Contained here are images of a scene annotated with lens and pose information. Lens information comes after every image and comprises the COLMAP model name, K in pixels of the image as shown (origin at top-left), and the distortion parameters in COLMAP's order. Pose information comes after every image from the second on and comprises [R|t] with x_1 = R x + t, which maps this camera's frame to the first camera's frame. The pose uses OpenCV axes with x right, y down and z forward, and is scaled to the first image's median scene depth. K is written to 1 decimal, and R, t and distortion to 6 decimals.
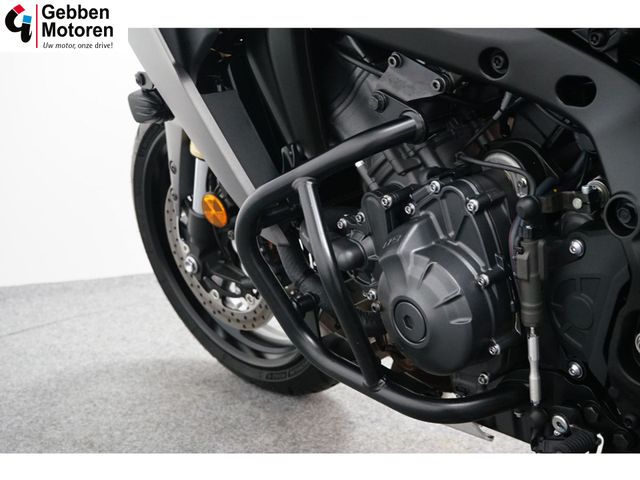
lens RADIAL K [[945.0, 0, 320.0], [0, 945.0, 240.0], [0, 0, 1]] dist [-0.028577, 0.010368]
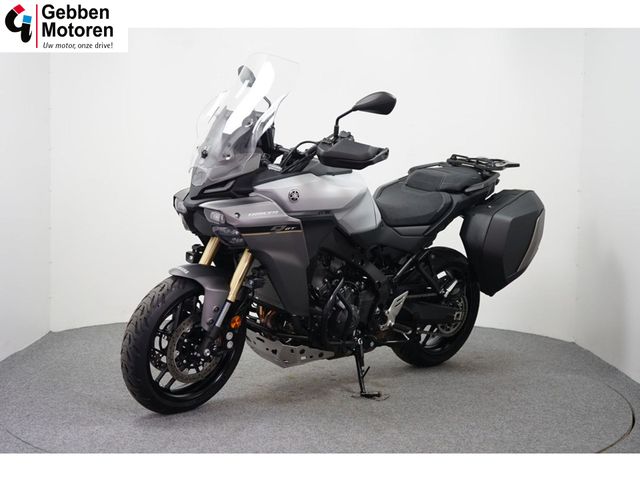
lens RADIAL K [[921.9, 0, 320.0], [0, 921.9, 240.0], [0, 0, 1]] dist [0.002331, -0.007836]
pose [[-0.066032, -0.034000, 0.997238, -3.800507], [0.212643, 0.975982, 0.047356, -0.466939], [-0.974896, 0.215183, -0.057216, 1.267812]]
